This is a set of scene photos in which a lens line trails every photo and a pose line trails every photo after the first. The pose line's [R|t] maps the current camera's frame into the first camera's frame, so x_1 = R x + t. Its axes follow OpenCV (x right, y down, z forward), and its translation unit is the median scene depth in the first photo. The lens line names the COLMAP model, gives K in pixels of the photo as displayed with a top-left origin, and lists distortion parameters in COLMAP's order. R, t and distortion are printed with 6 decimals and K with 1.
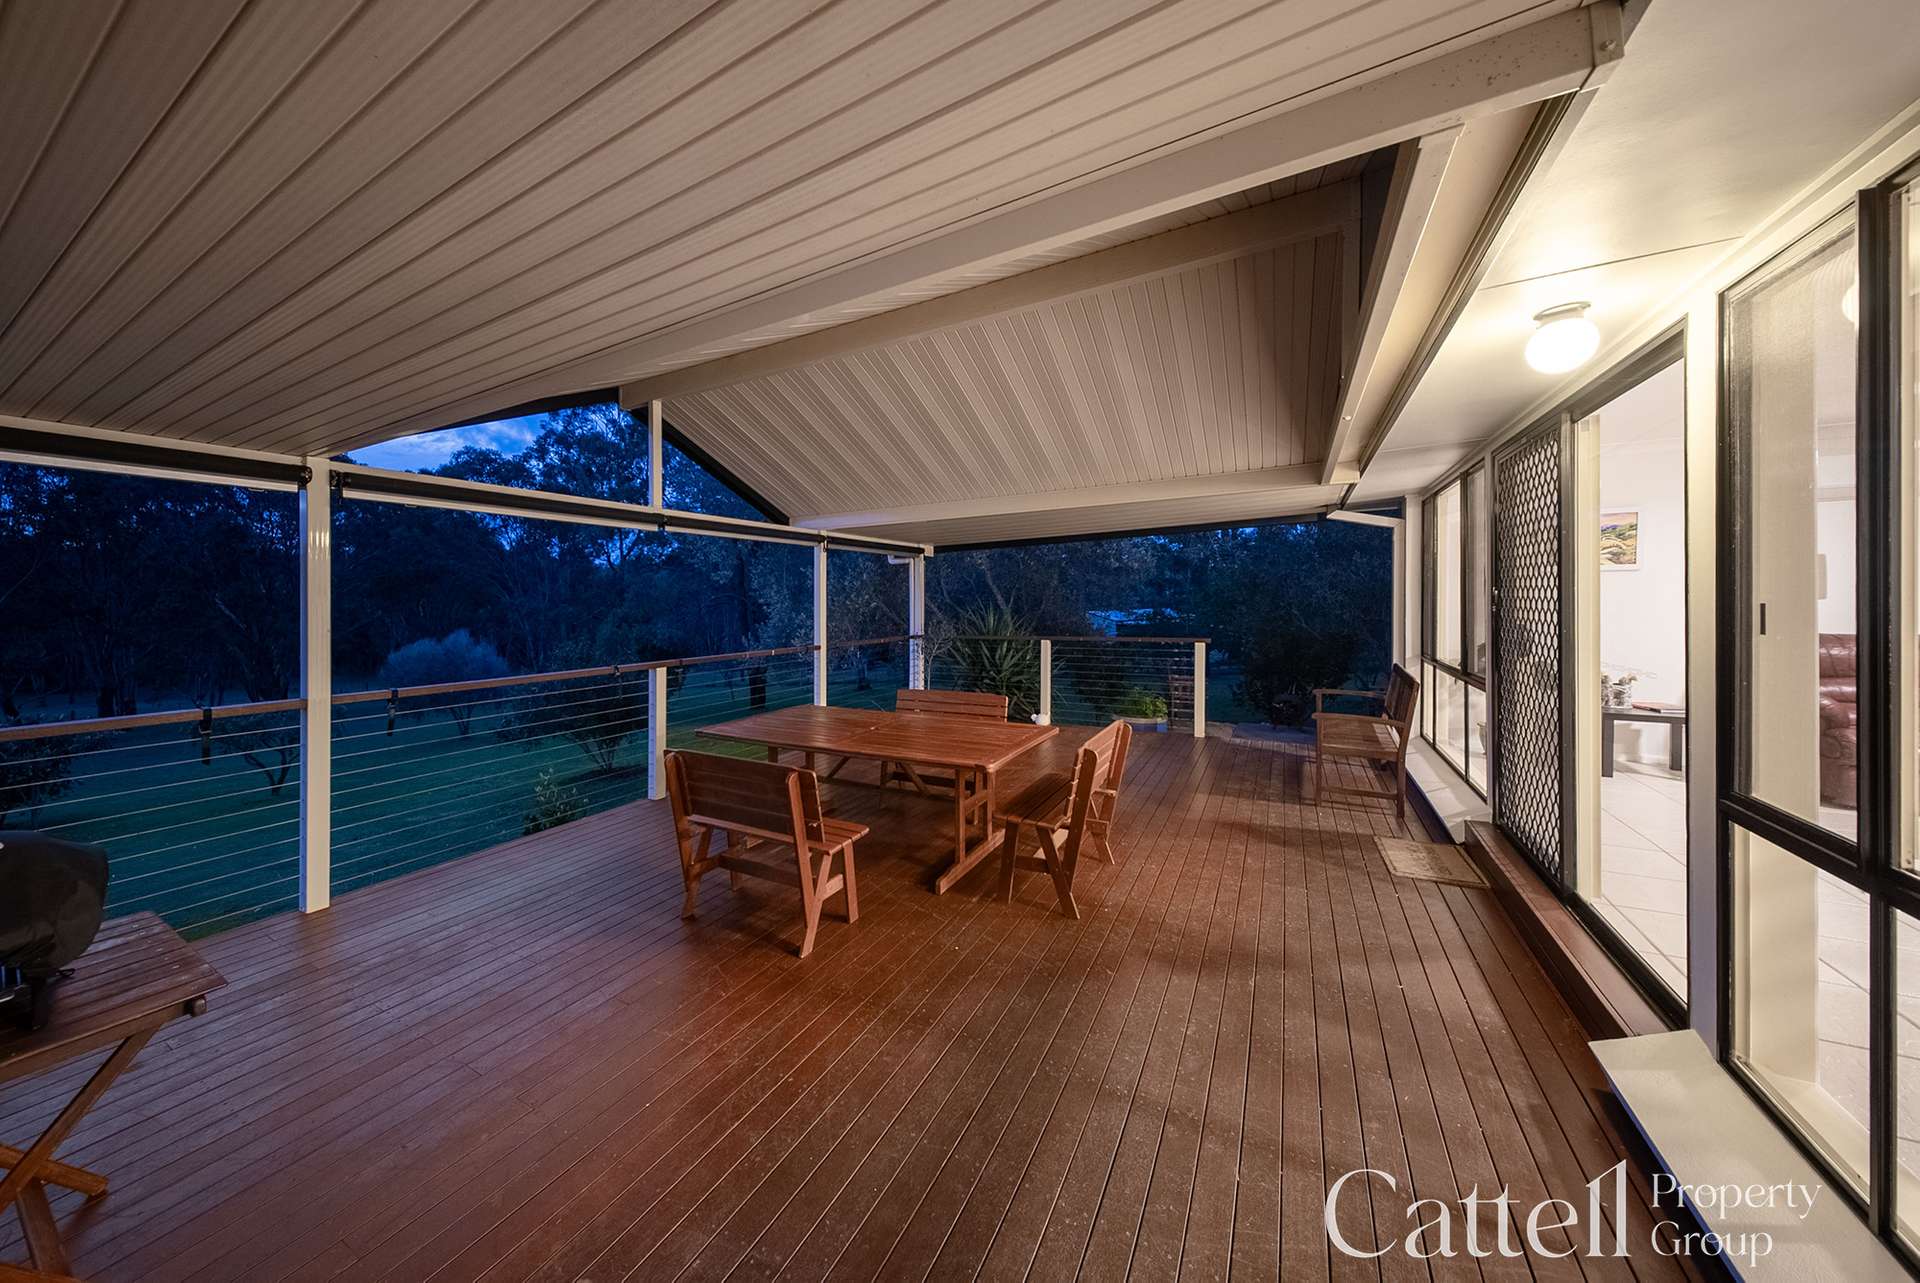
lens RADIAL K [[709.6, 0, 960.4], [0, 709.6, 590.2], [0, 0, 1]] dist [-0.000037, -0.000014]
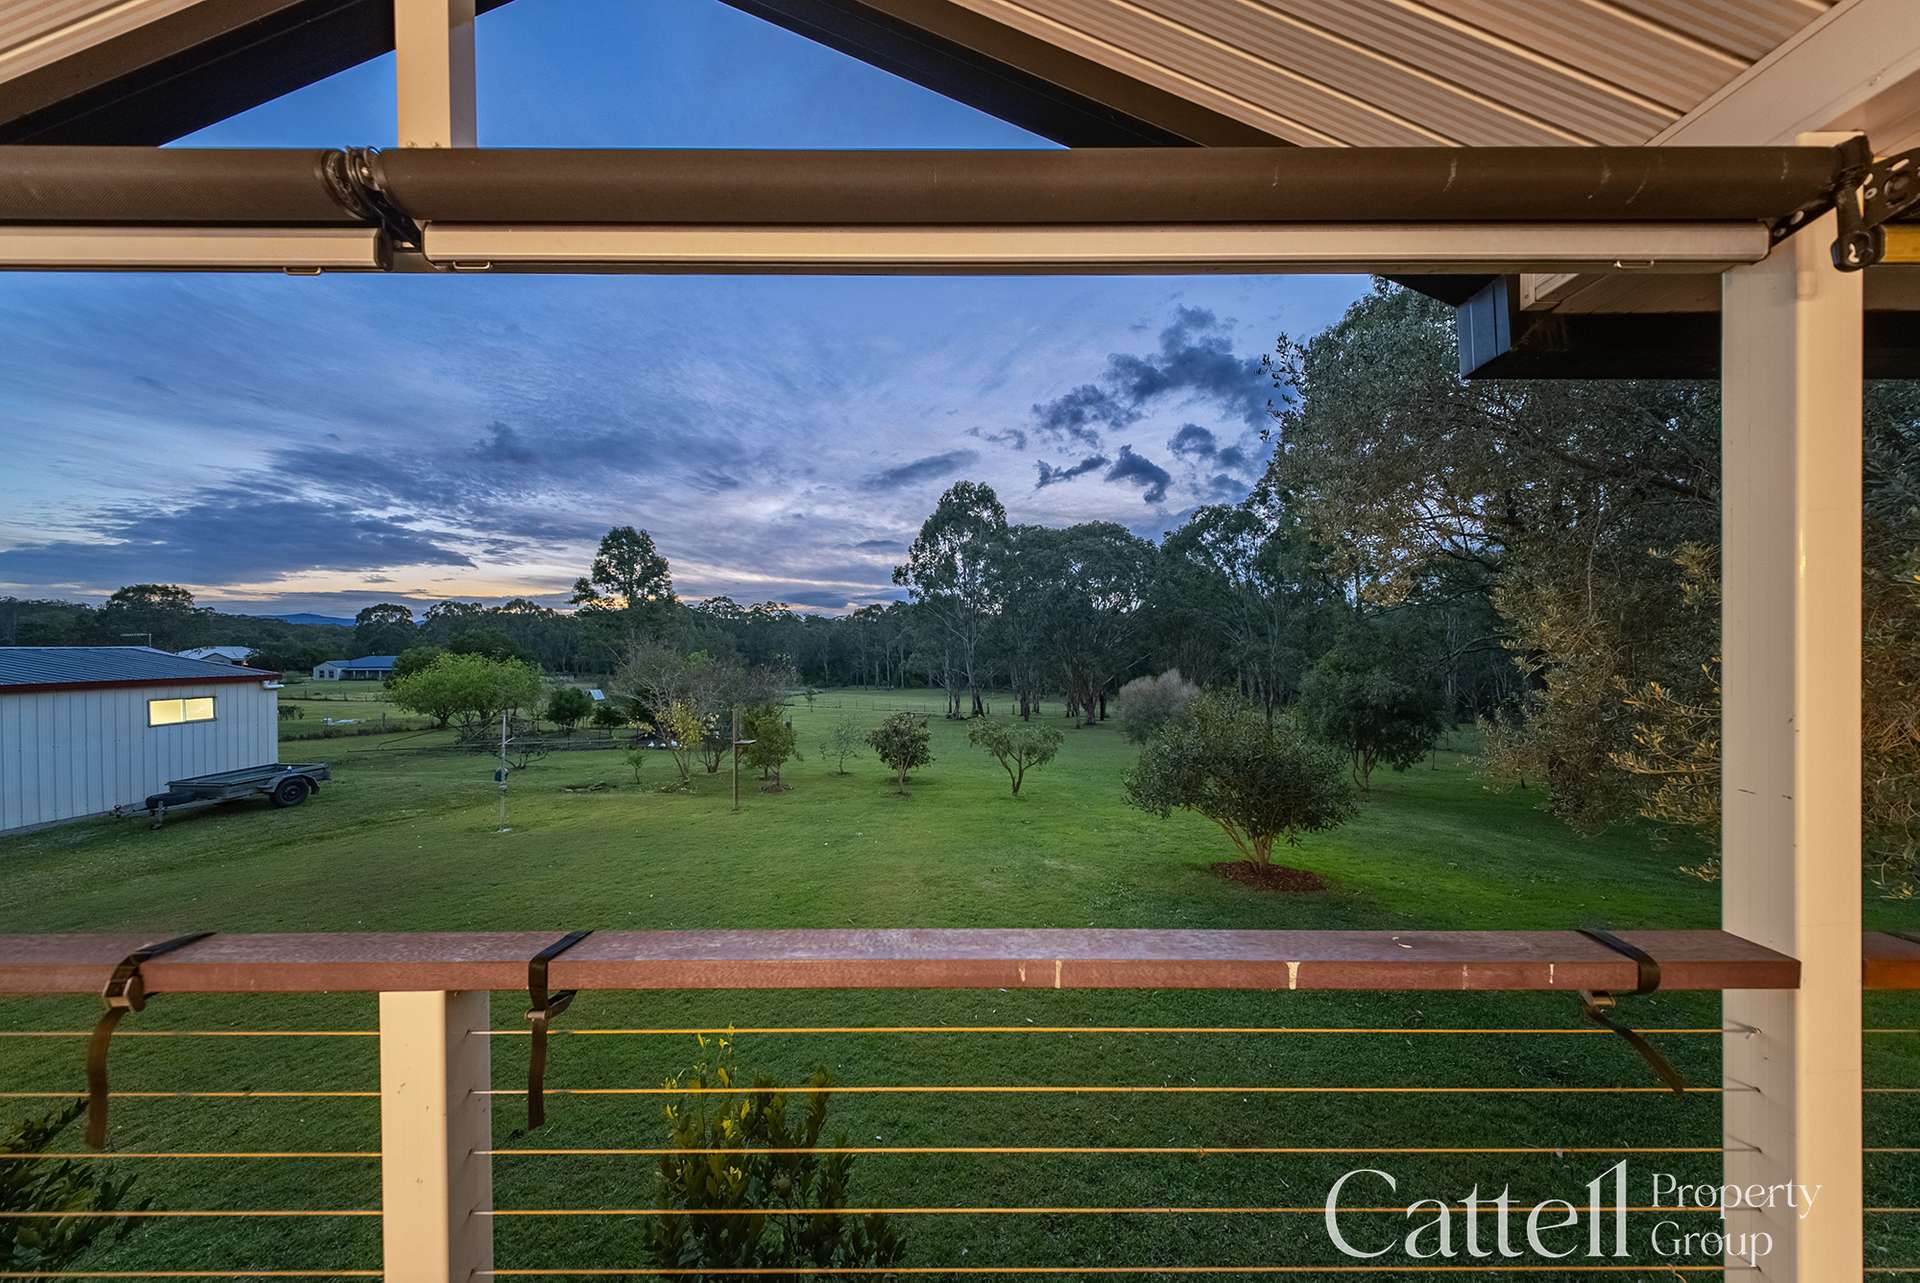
lens RADIAL K [[558.7, 0, 959.2], [0, 558.7, 638.2], [0, 0, 1]] dist [-0.000117, -0.000029]
pose [[0.423195, -0.003794, -0.906031, -0.114234], [0.008563, 0.999963, -0.000187, 0.008359], [0.905998, -0.007679, 0.423212, 0.549020]]
